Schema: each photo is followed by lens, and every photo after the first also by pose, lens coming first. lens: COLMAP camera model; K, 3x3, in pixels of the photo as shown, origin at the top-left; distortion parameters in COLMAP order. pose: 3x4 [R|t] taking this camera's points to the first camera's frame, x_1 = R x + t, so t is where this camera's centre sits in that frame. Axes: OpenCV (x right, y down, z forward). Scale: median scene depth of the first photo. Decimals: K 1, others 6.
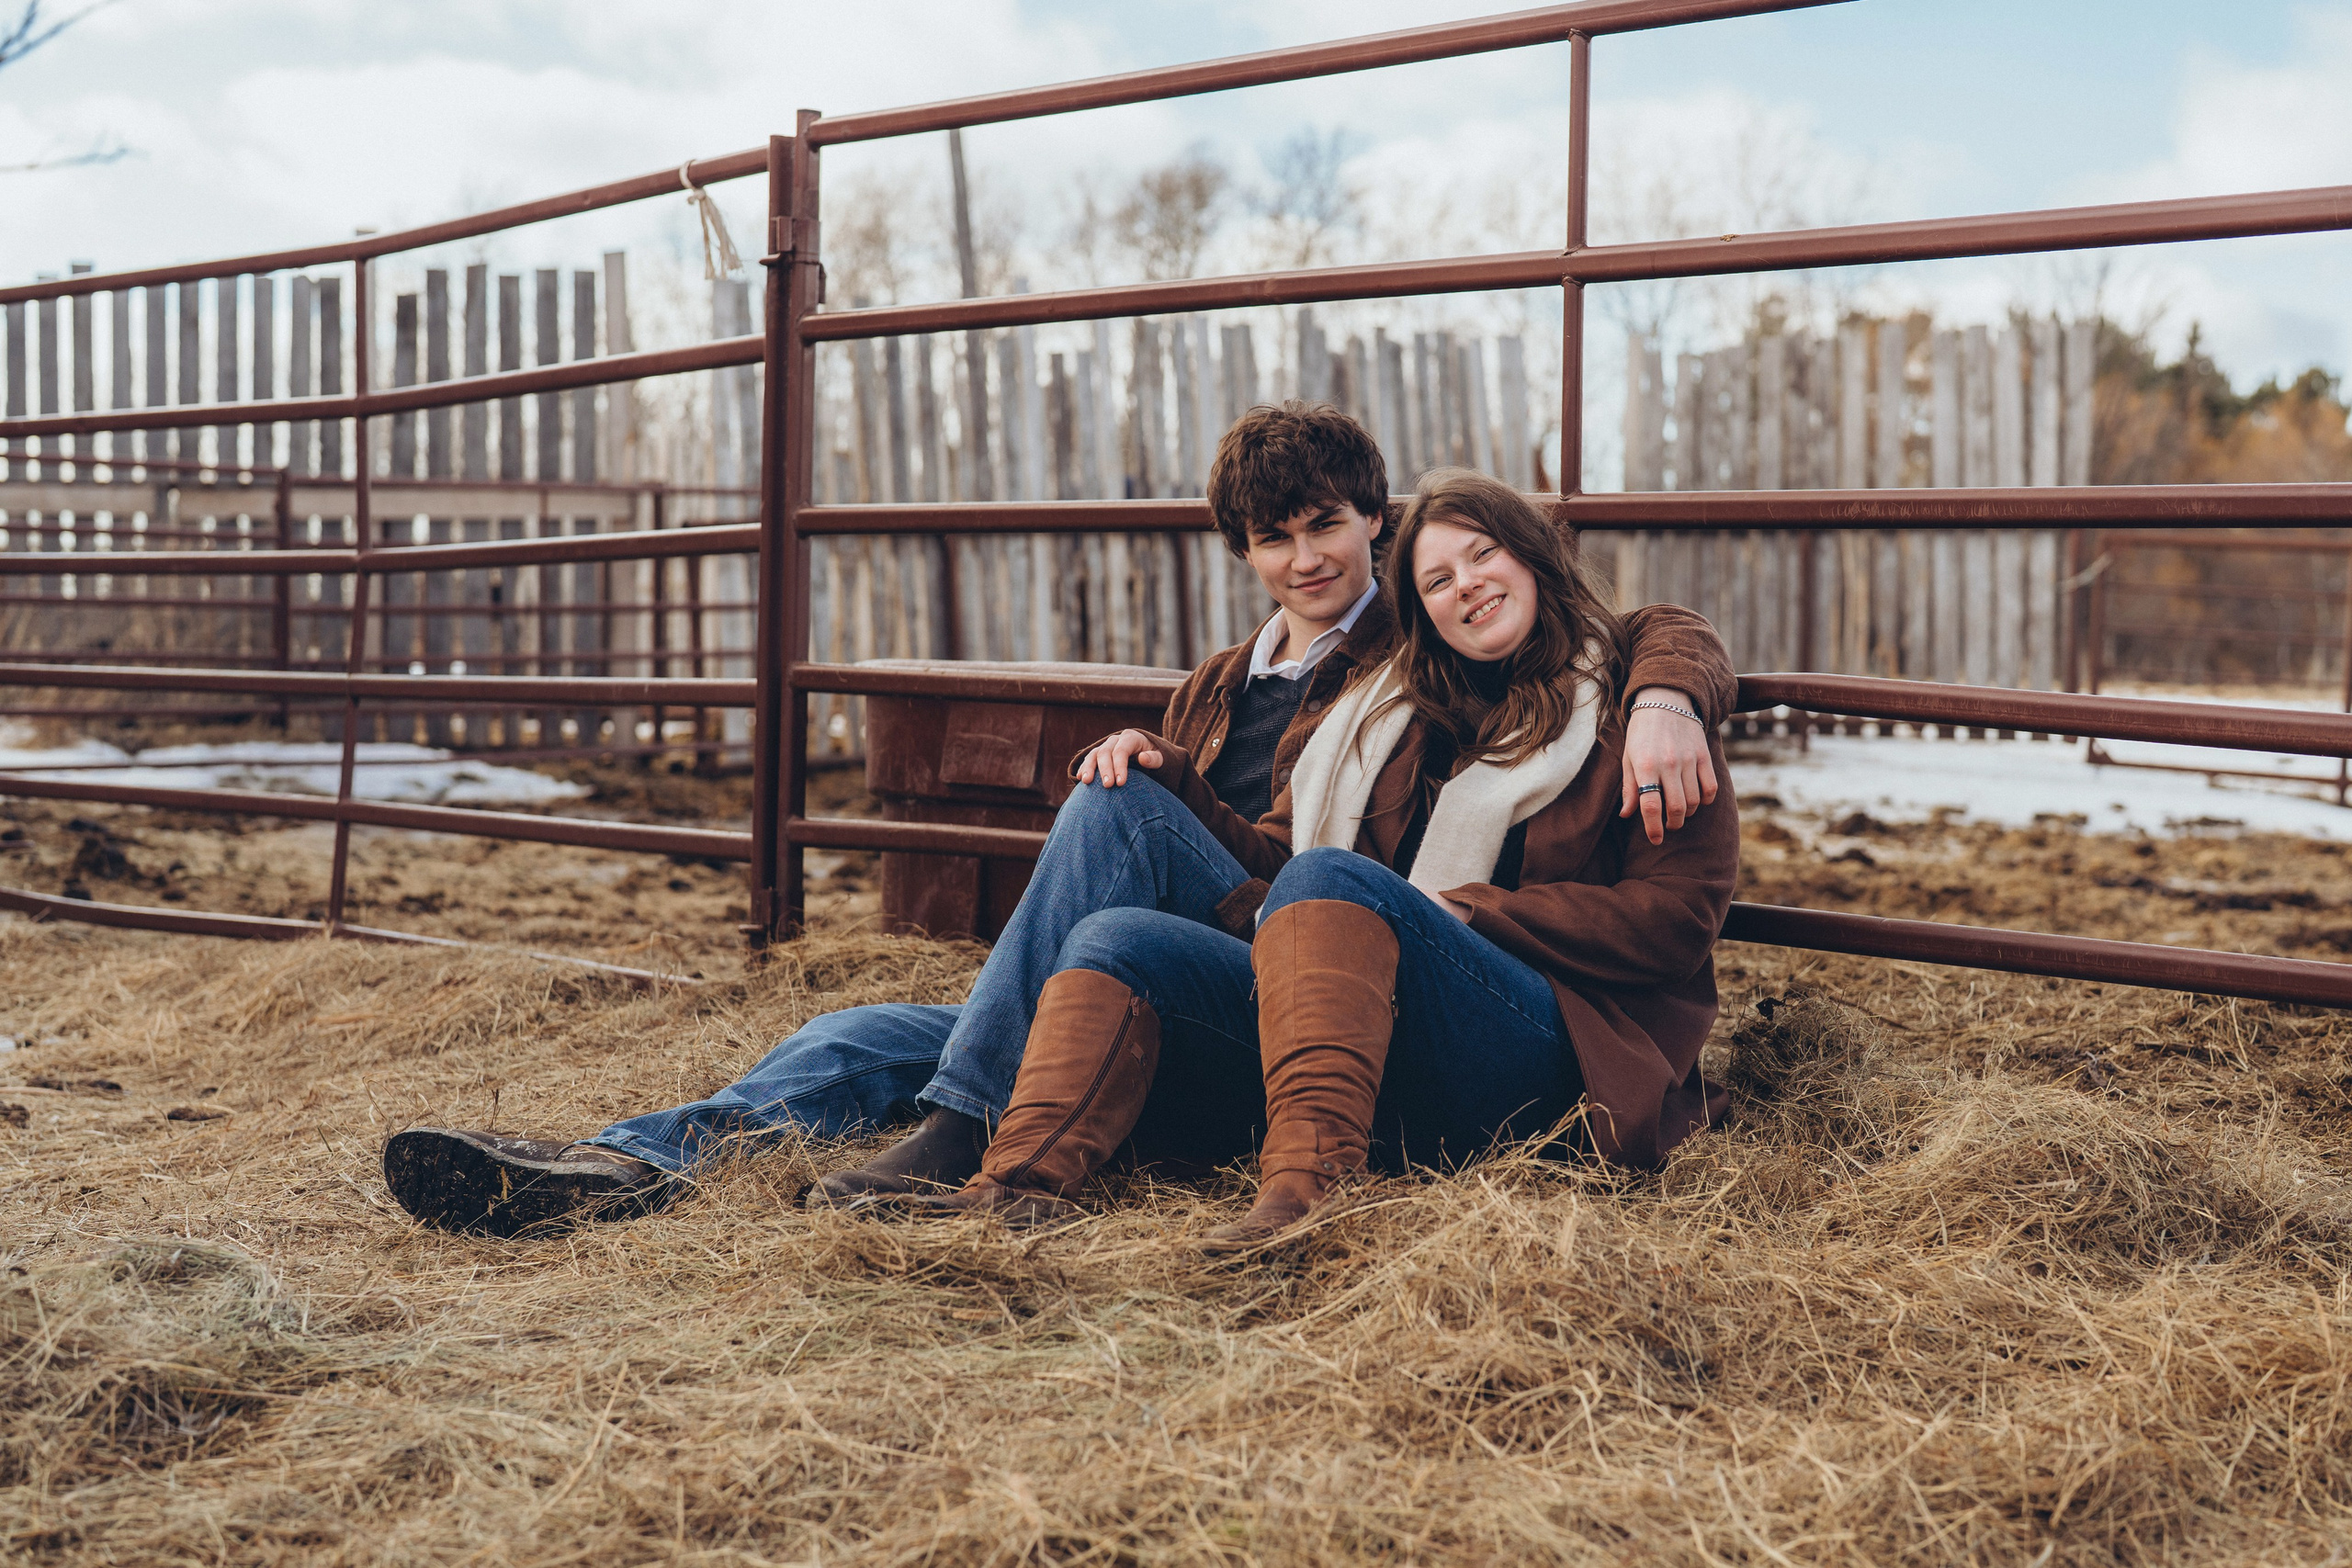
lens RADIAL K [[5153.4, 0, 1176.0], [0, 5153.4, 784.0], [0, 0, 1]] dist [-0.034511, 0.091904]
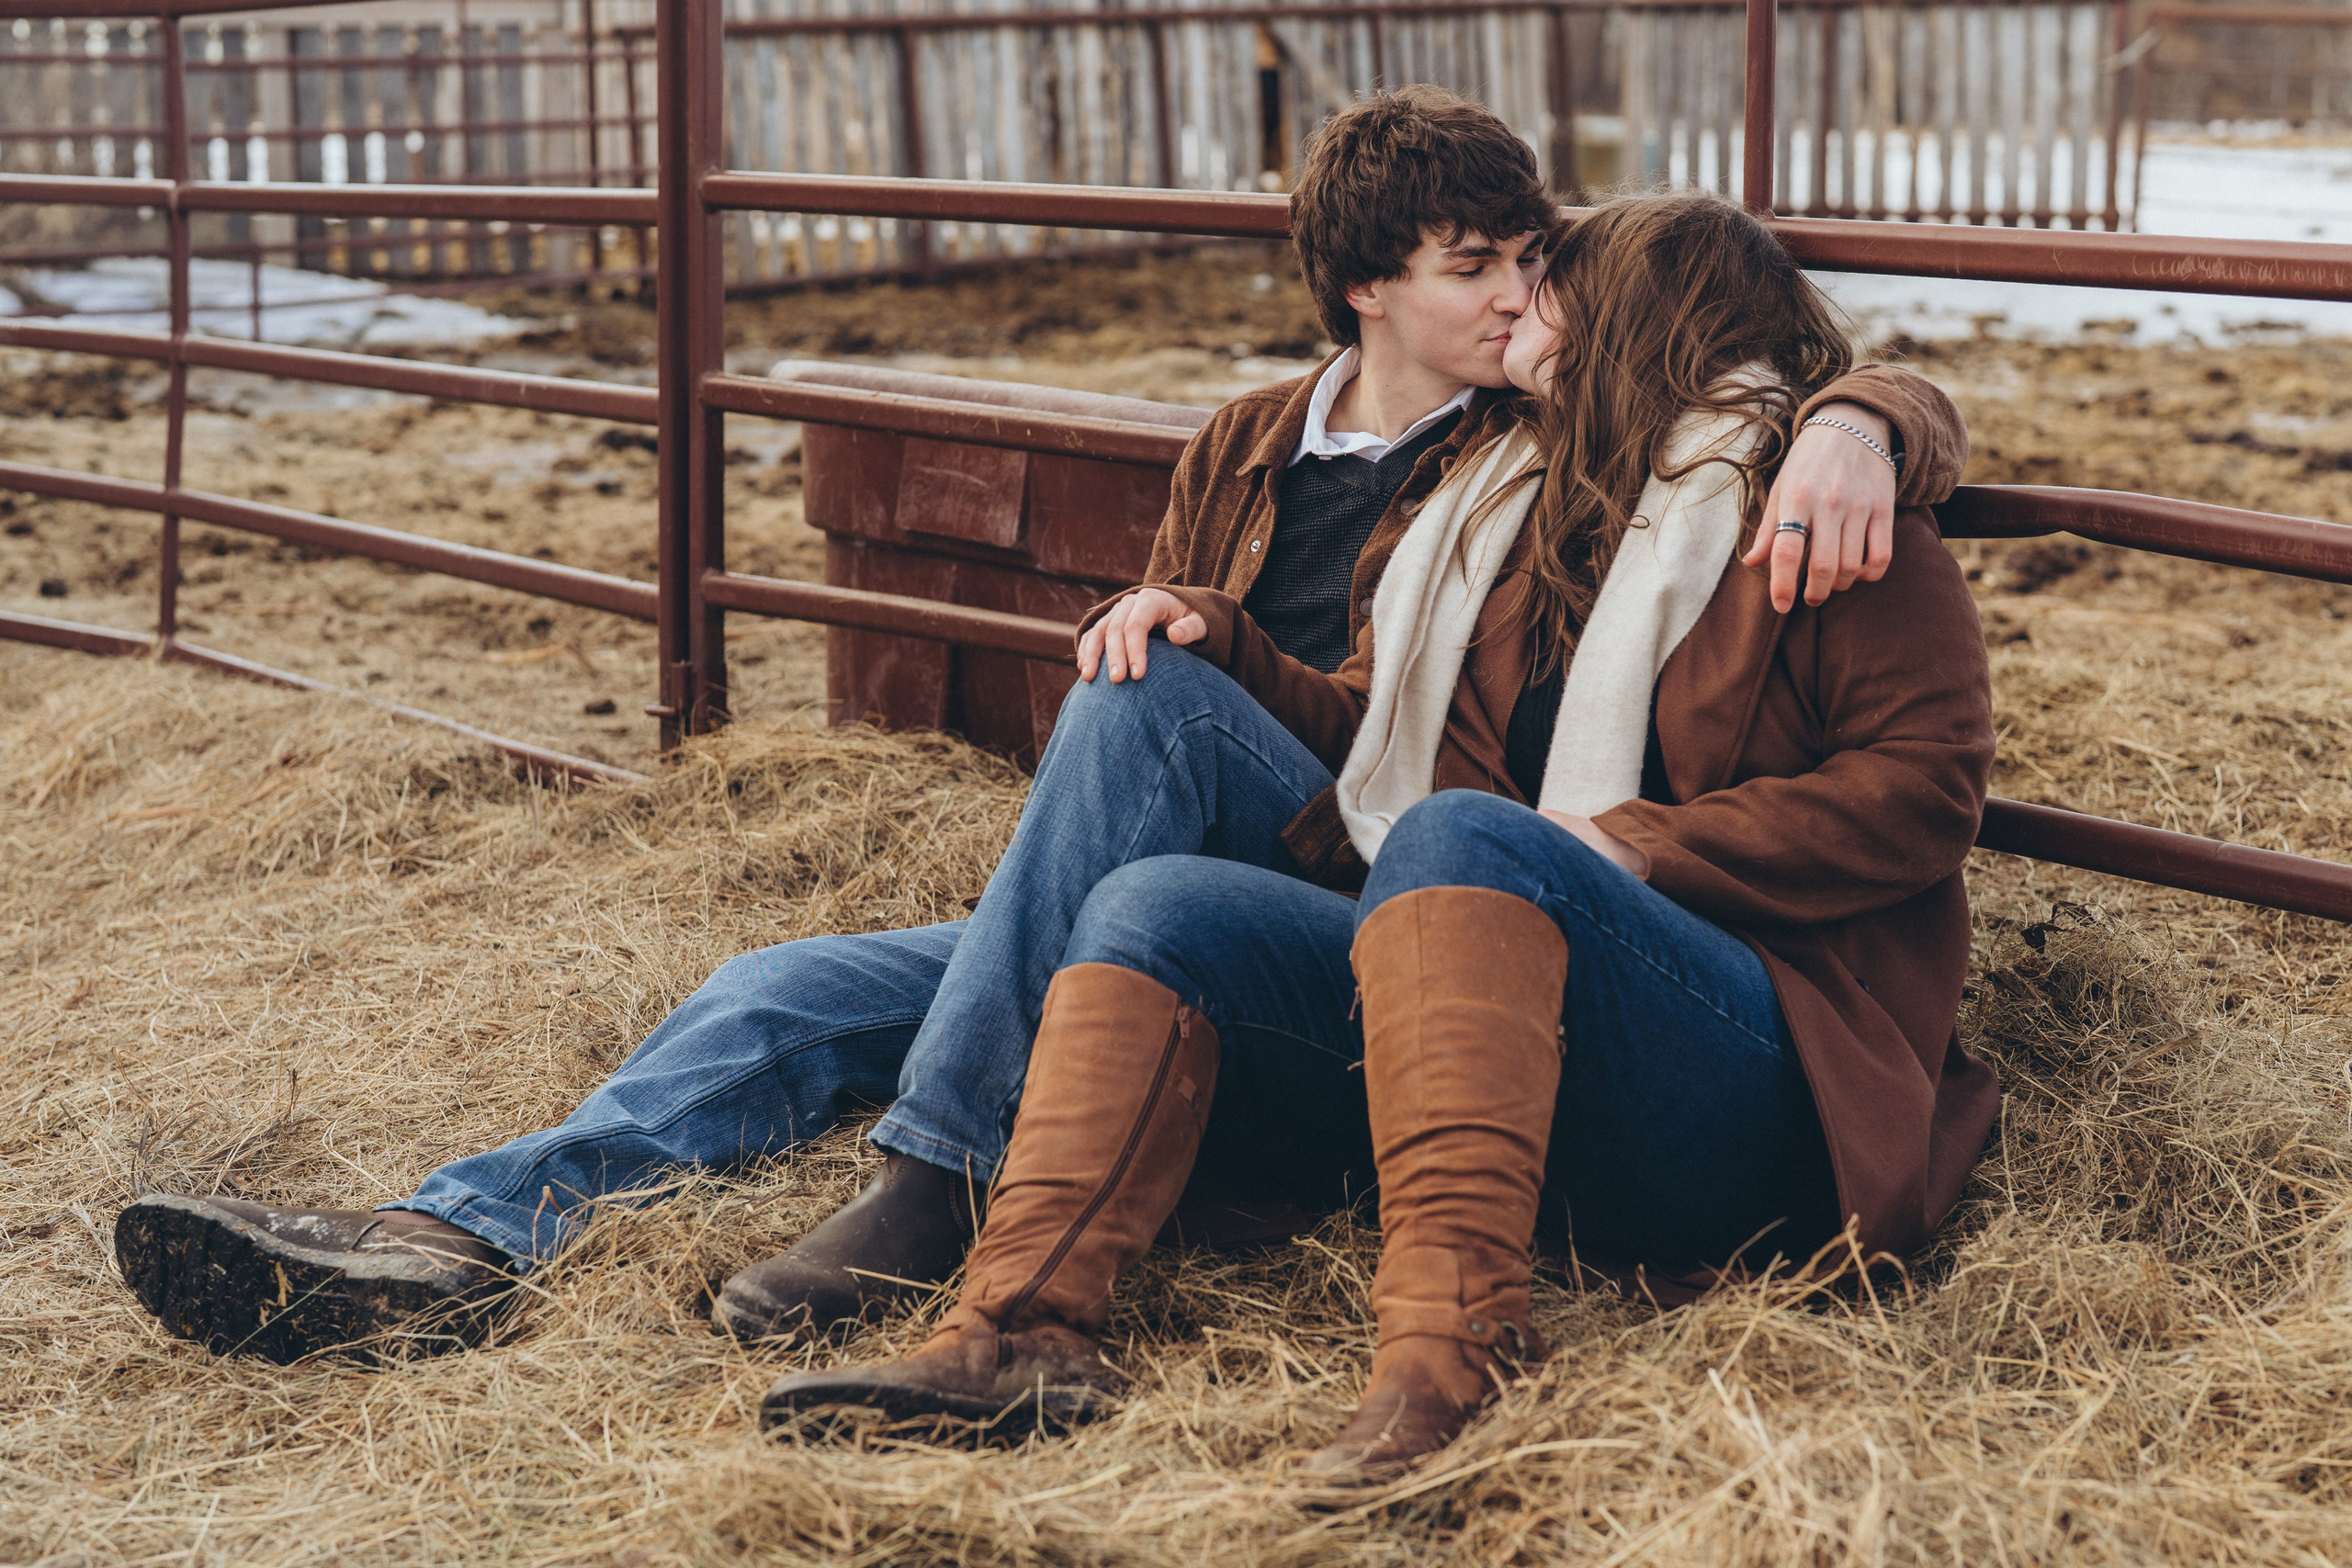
lens RADIAL K [[4827.0, 0, 1209.8], [0, 4827.0, 783.8], [0, 0, 1]] dist [0.015454, -0.072153]
pose [[0.999774, -0.015883, 0.014138, -0.009445], [0.013928, 0.991546, 0.129005, -0.056137], [-0.016067, -0.128779, 0.991543, 0.272431]]
